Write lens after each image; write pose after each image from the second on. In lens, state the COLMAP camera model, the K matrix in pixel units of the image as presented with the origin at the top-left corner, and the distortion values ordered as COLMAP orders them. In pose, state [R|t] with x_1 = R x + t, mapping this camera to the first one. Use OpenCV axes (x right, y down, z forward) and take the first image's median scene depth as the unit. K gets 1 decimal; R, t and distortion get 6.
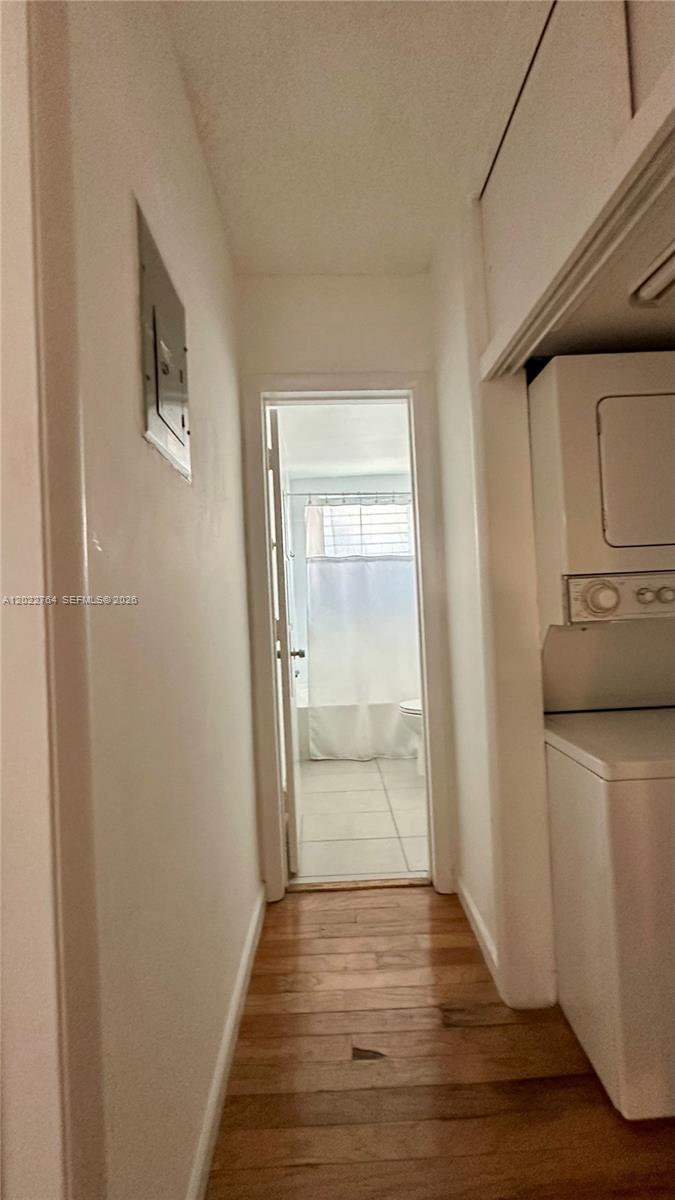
lens RADIAL K [[481.4, 0, 335.6], [0, 481.4, 595.9], [0, 0, 1]] dist [0.001794, 0.000122]
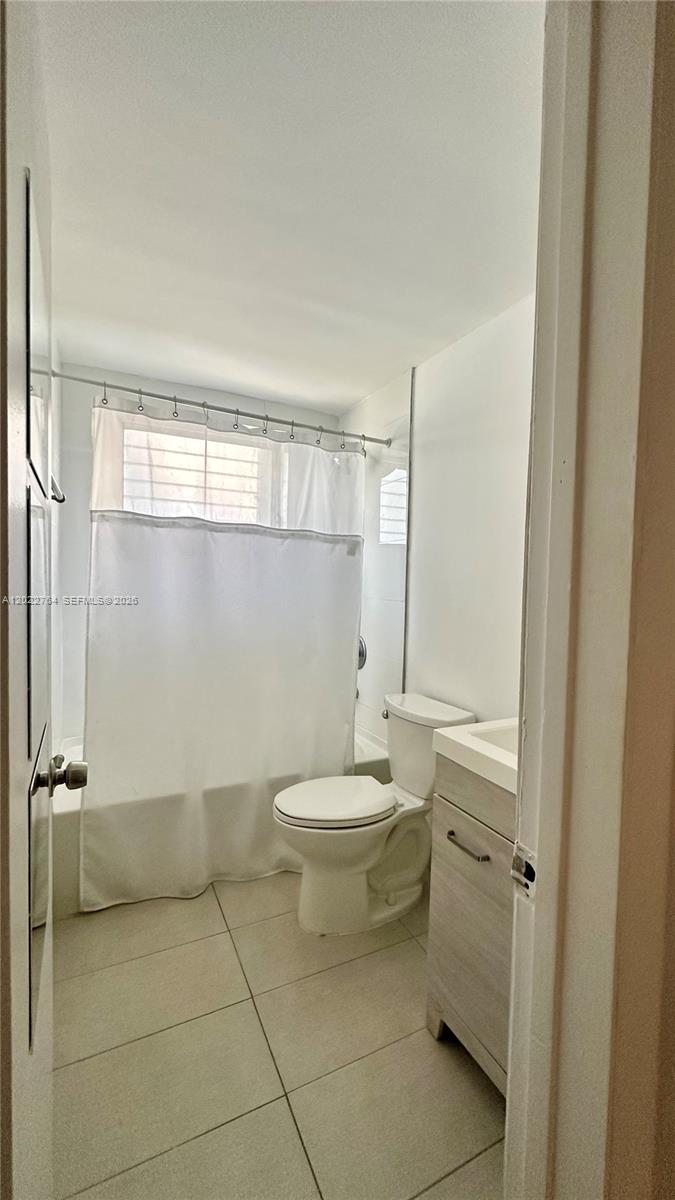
lens RADIAL K [[481.4, 0, 341.9], [0, 481.4, 606.8], [0, 0, 1]] dist [0.001794, 0.000122]
pose [[0.900713, 0.047120, 0.431852, -0.037645], [-0.053207, 0.998581, 0.002017, 0.006437], [-0.431145, -0.024795, 0.901942, 0.438053]]
